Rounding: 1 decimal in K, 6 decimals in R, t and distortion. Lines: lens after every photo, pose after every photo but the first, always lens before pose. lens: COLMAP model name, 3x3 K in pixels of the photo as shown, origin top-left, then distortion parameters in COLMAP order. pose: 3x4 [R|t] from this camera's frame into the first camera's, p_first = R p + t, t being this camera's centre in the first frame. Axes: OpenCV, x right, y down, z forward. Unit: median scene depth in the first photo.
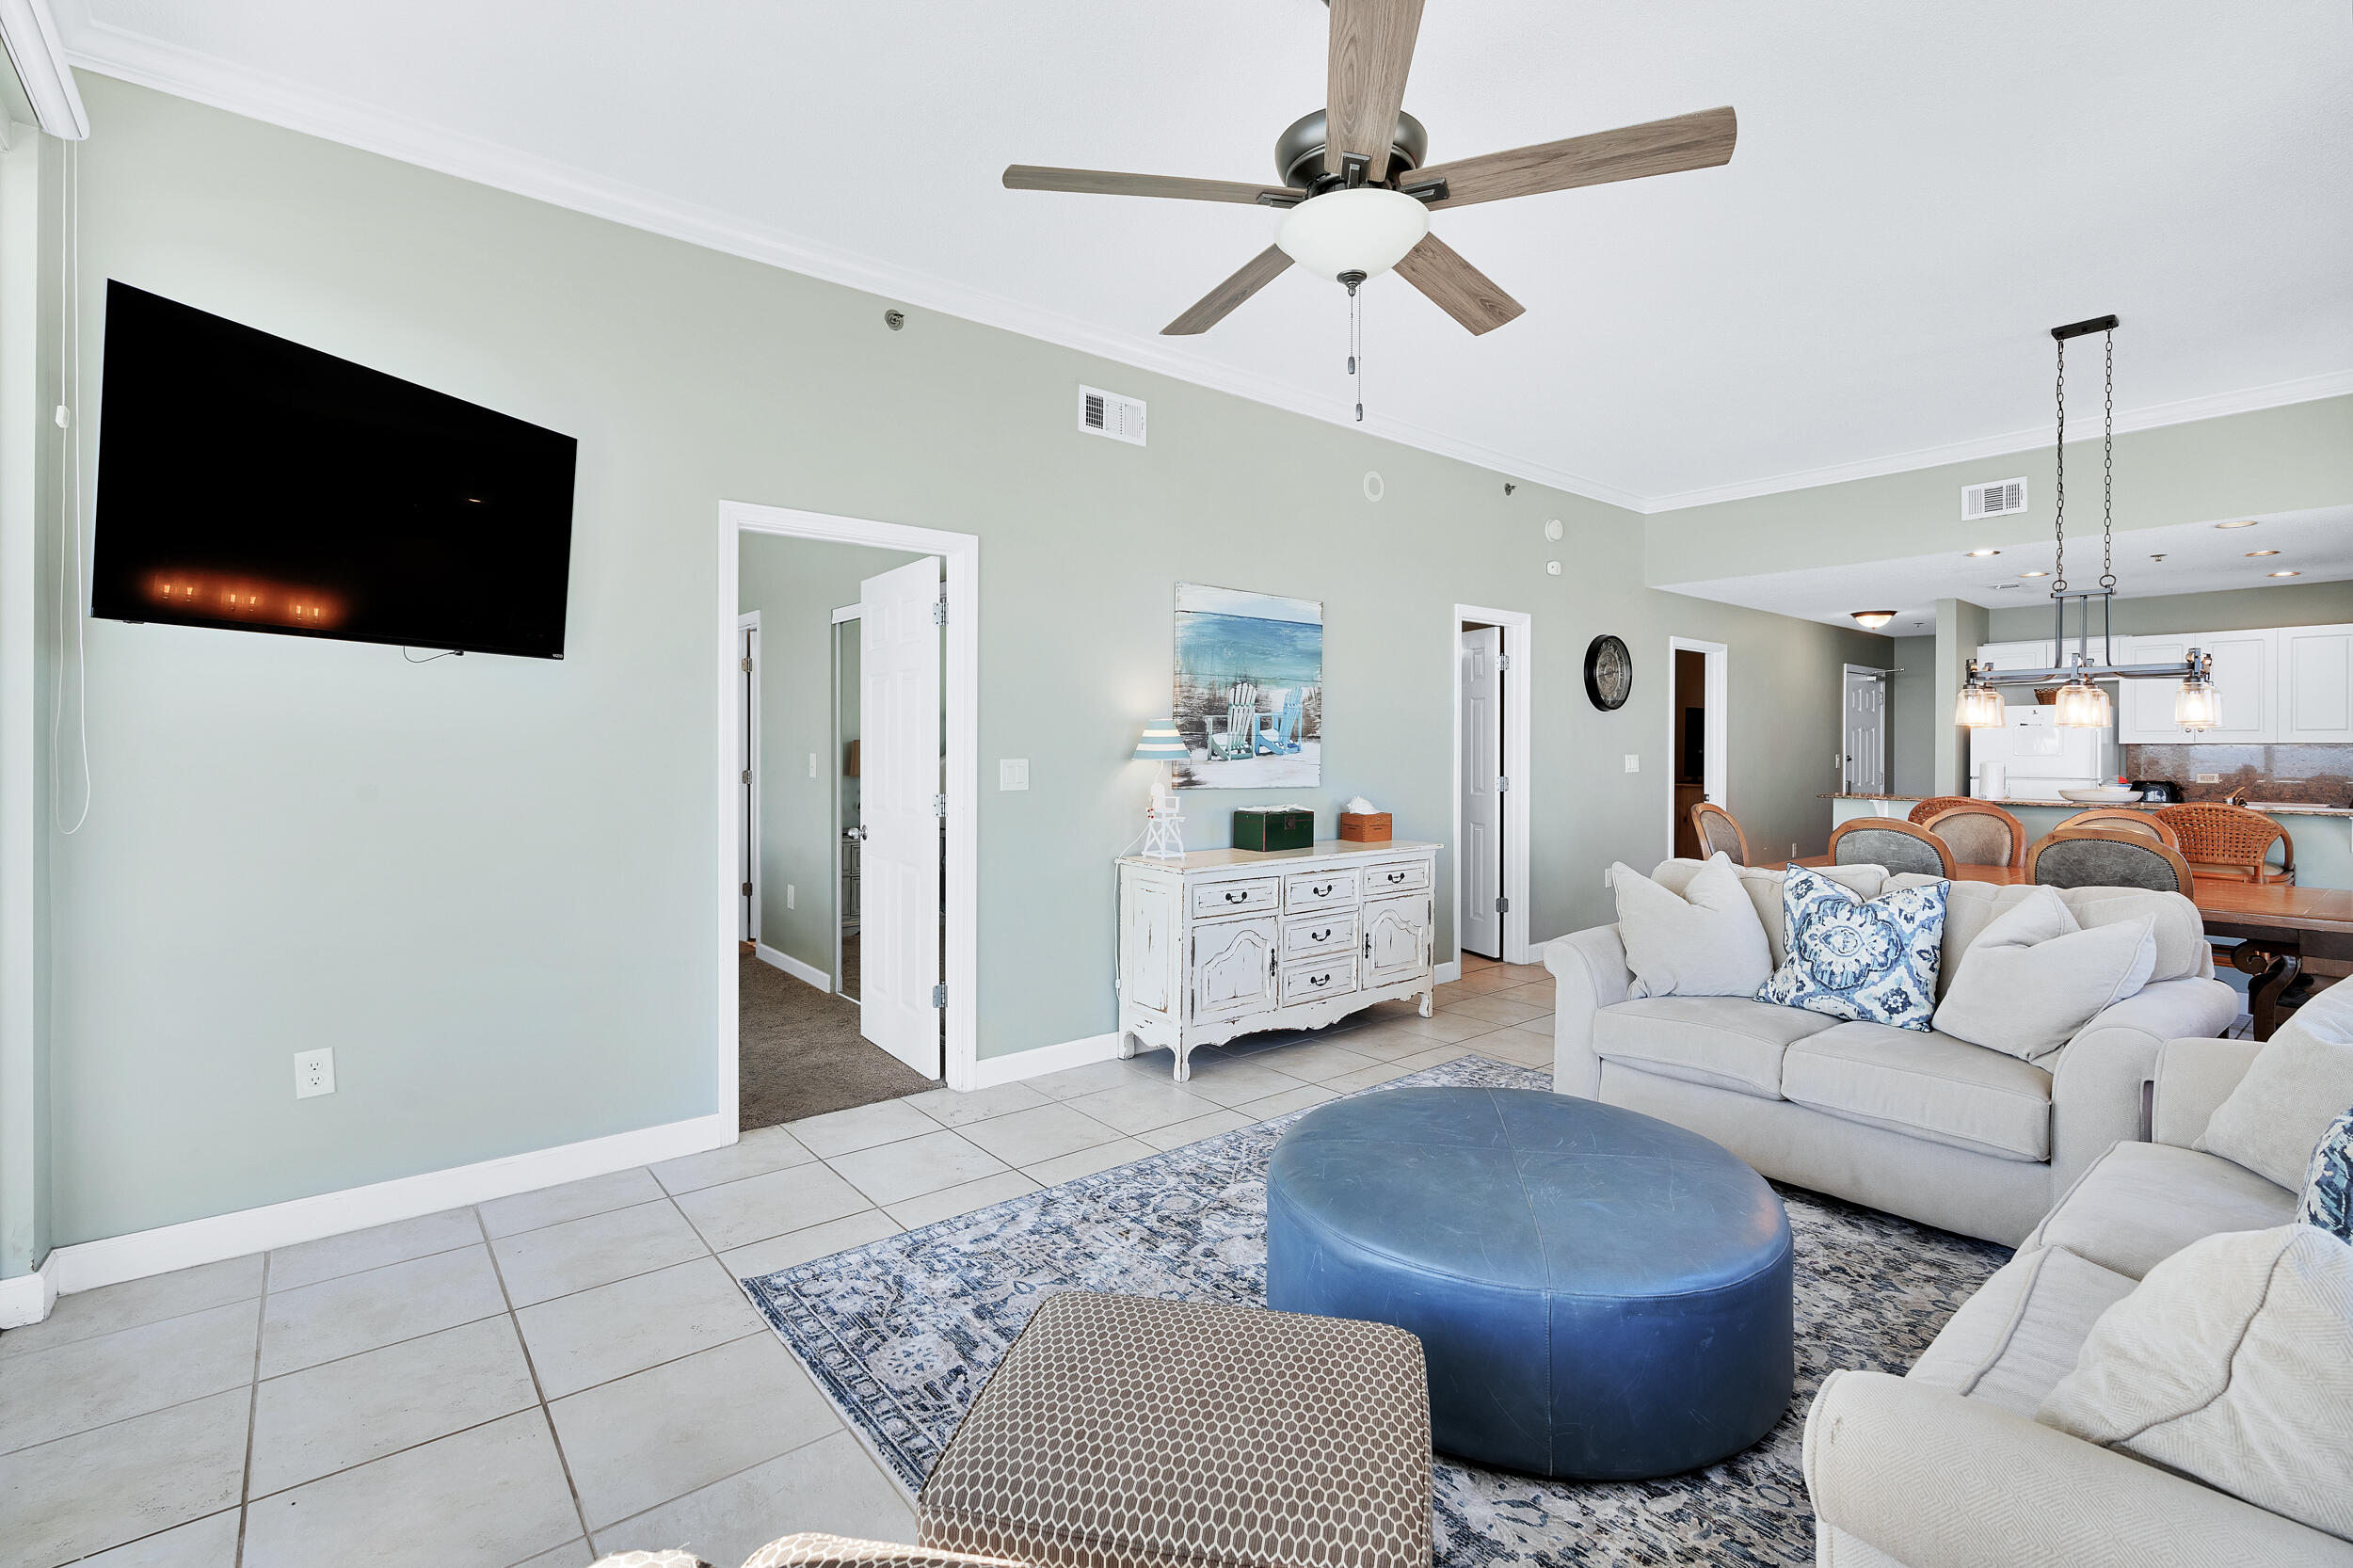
lens RADIAL K [[1060.9, 0, 1188.9], [0, 1060.9, 750.5], [0, 0, 1]] dist [-0.010303, -0.000078]
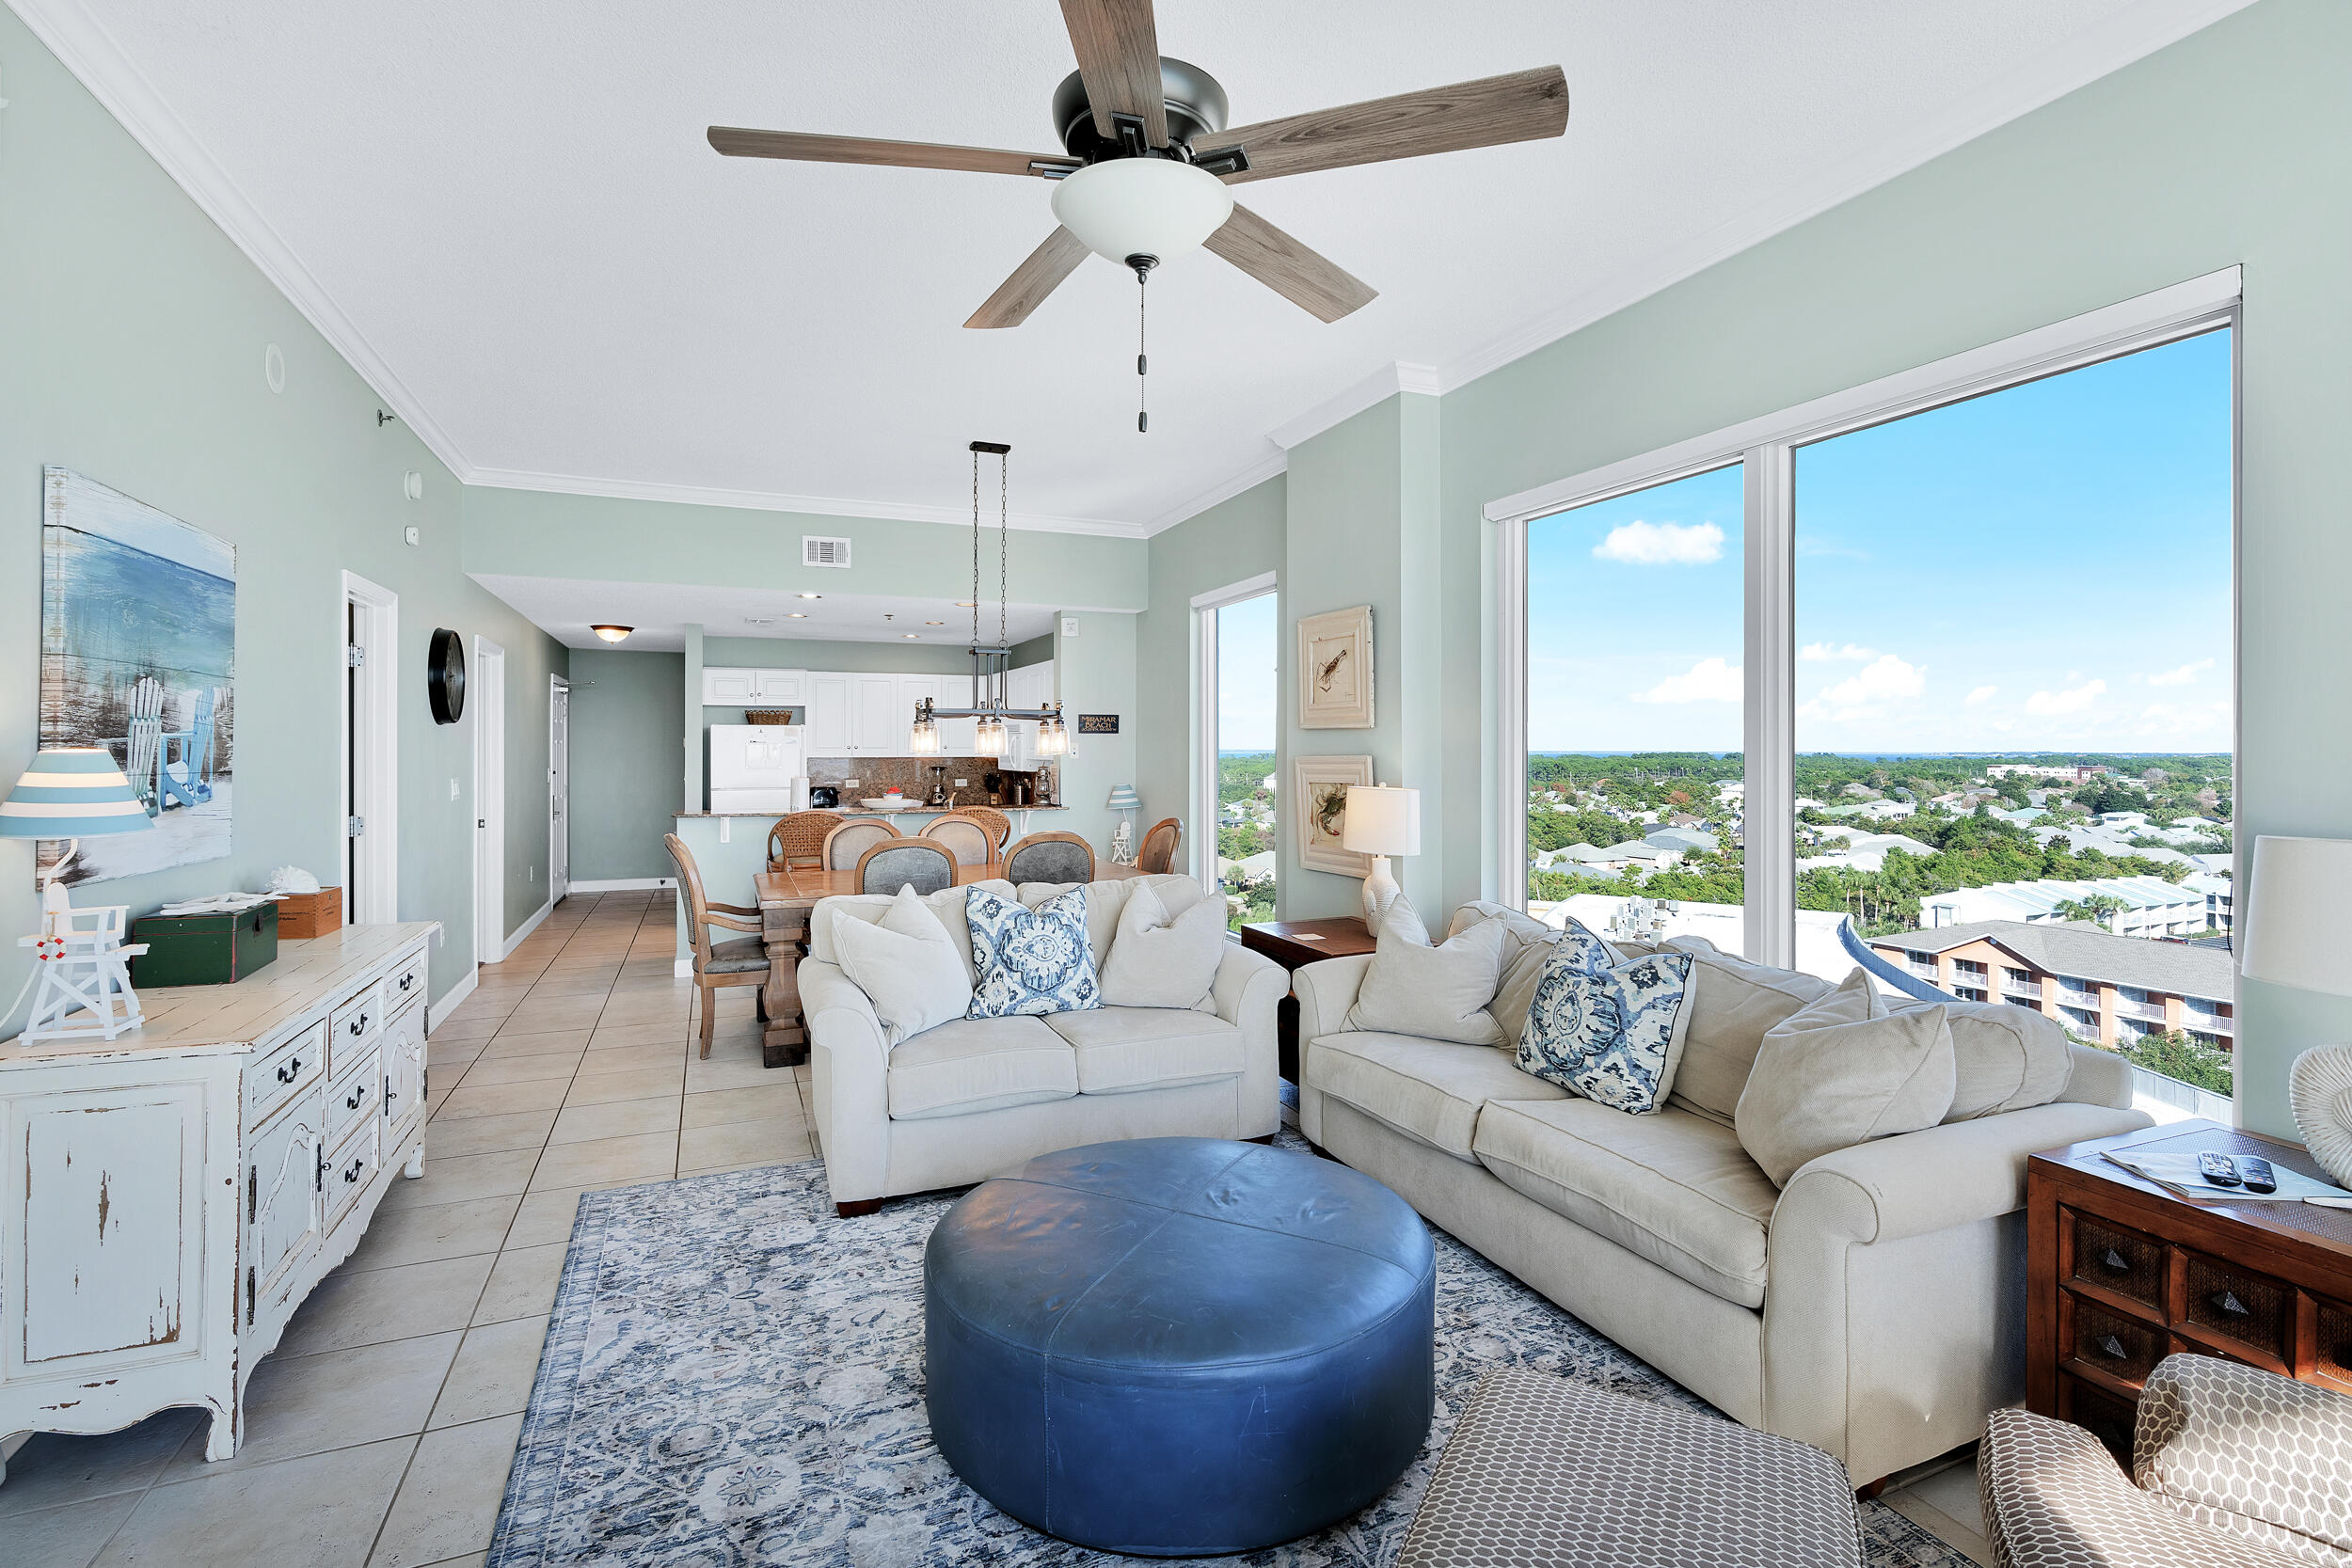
lens RADIAL K [[1086.8, 0, 1172.9], [0, 1086.8, 749.6], [0, 0, 1]] dist [-0.002943, 0.000190]
pose [[0.288712, -0.002593, 0.957413, -0.361858], [0.002594, 0.999995, 0.001926, -0.029861], [-0.957413, 0.001928, 0.288717, 0.387413]]
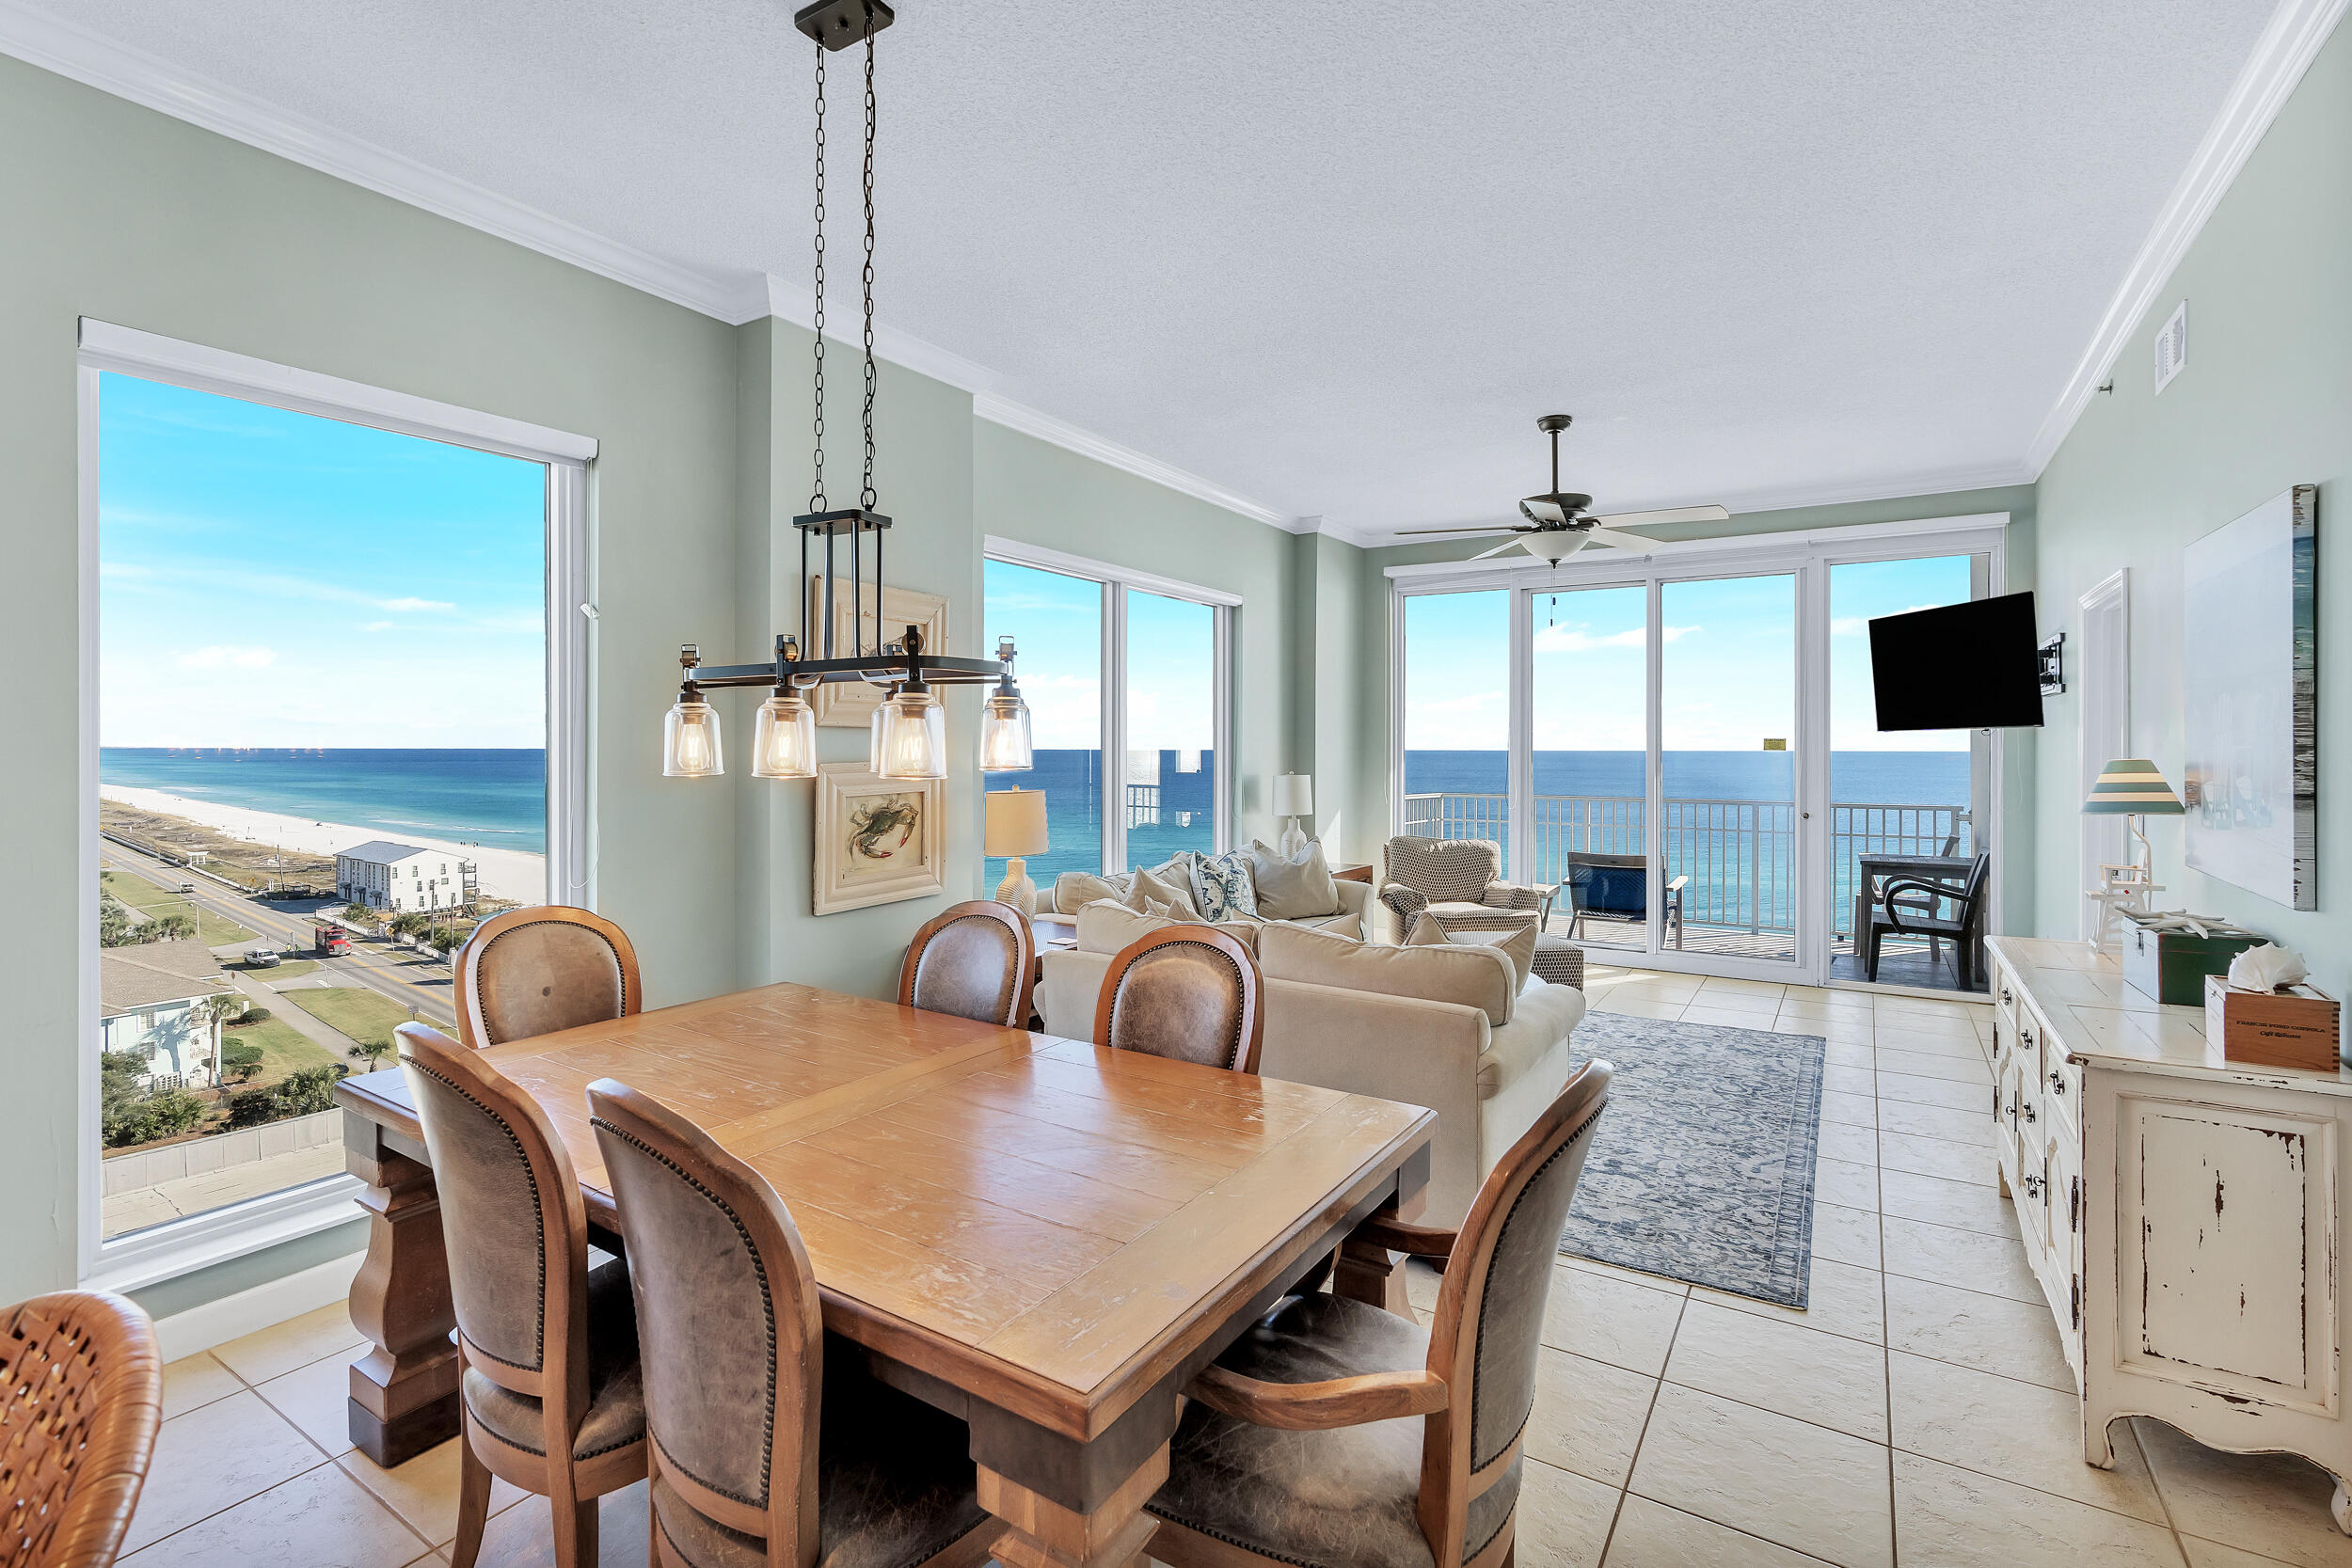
lens RADIAL K [[1073.4, 0, 1177.1], [0, 1073.4, 745.8], [0, 0, 1]] dist [-0.014834, 0.005390]
pose [[-0.952687, -0.004991, -0.303913, 0.830281], [-0.005910, 0.999980, 0.002104, -0.037535], [0.303896, 0.003800, -0.952698, 1.526366]]
